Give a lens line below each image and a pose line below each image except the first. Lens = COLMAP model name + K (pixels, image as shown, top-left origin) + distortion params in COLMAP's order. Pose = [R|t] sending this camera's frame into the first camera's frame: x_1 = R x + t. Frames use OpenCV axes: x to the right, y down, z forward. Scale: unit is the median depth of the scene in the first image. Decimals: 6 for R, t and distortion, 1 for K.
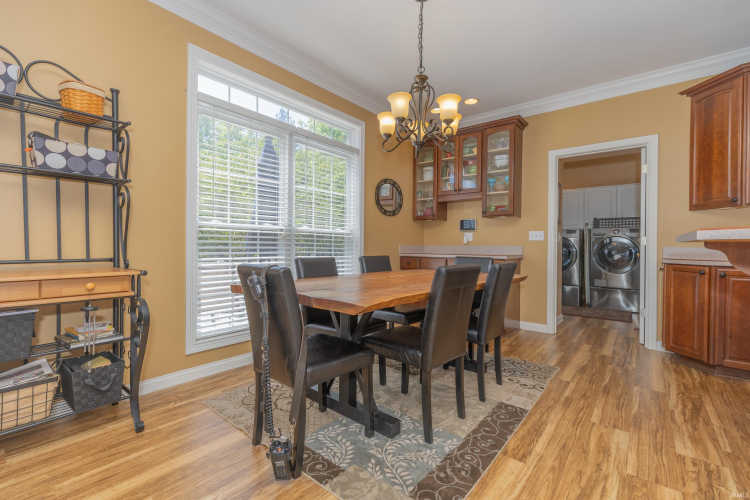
lens RADIAL K [[332.6, 0, 373.3], [0, 332.6, 250.1], [0, 0, 1]] dist [0.004636, 0.000120]
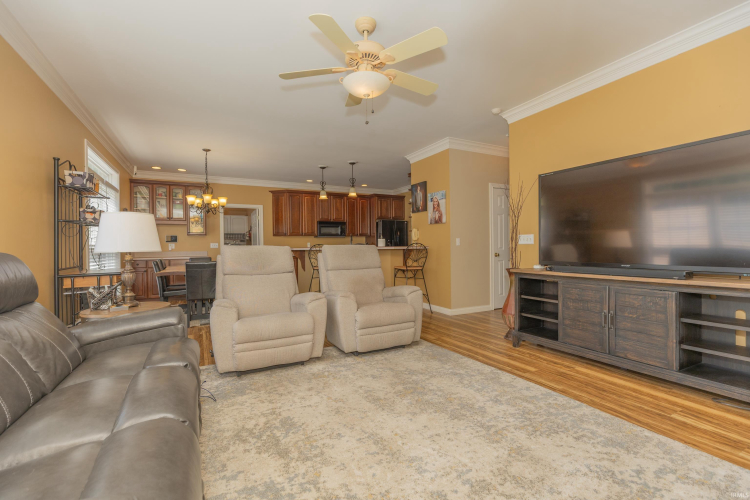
lens RADIAL K [[332.6, 0, 371.5], [0, 332.6, 248.1], [0, 0, 1]] dist [0.004636, 0.000120]
pose [[0.388614, -0.020079, 0.921182, -0.863216], [0.022478, 0.999672, 0.012307, -0.028438], [-0.921126, 0.015924, 0.388938, -0.550173]]
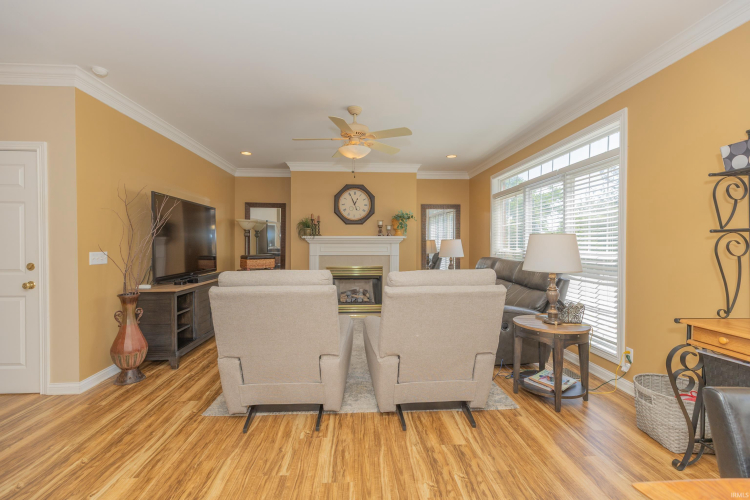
lens RADIAL K [[332.6, 0, 370.0], [0, 332.6, 249.9], [0, 0, 1]] dist [0.004636, 0.000120]
pose [[-0.741220, -0.000330, -0.671262, 0.189701], [-0.014260, 0.999782, 0.015255, -0.067164], [0.671111, 0.020880, -0.741063, 0.315189]]
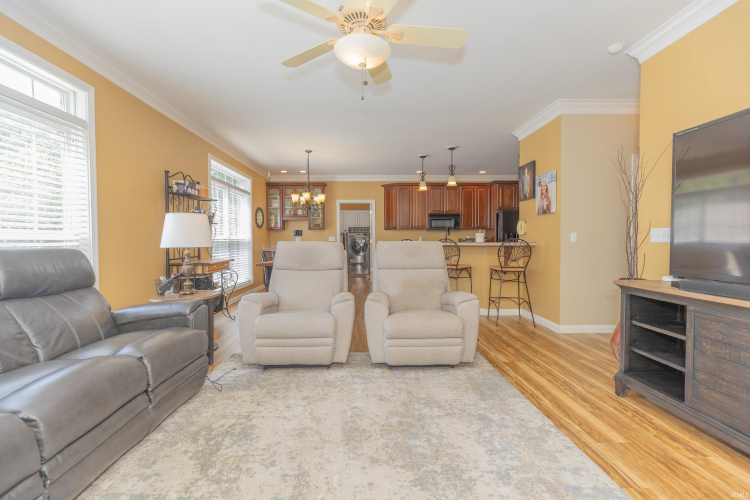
lens RADIAL K [[332.6, 0, 372.8], [0, 332.6, 248.0], [0, 0, 1]] dist [0.004636, 0.000120]
pose [[0.753252, -0.030294, 0.657035, -0.644879], [0.017140, 0.999504, 0.026433, -0.033641], [-0.657509, -0.008649, 0.753397, -0.696407]]
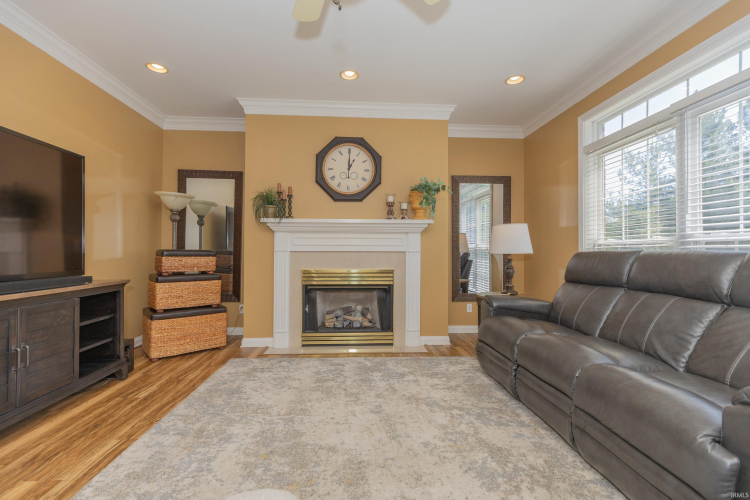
lens RADIAL K [[332.6, 0, 373.9], [0, 332.6, 247.4], [0, 0, 1]] dist [0.004636, 0.000120]
pose [[-0.730788, -0.025401, -0.682131, -0.159089], [-0.018417, 0.999677, -0.017496, -0.019243], [0.682356, -0.000223, -0.731020, -0.087015]]
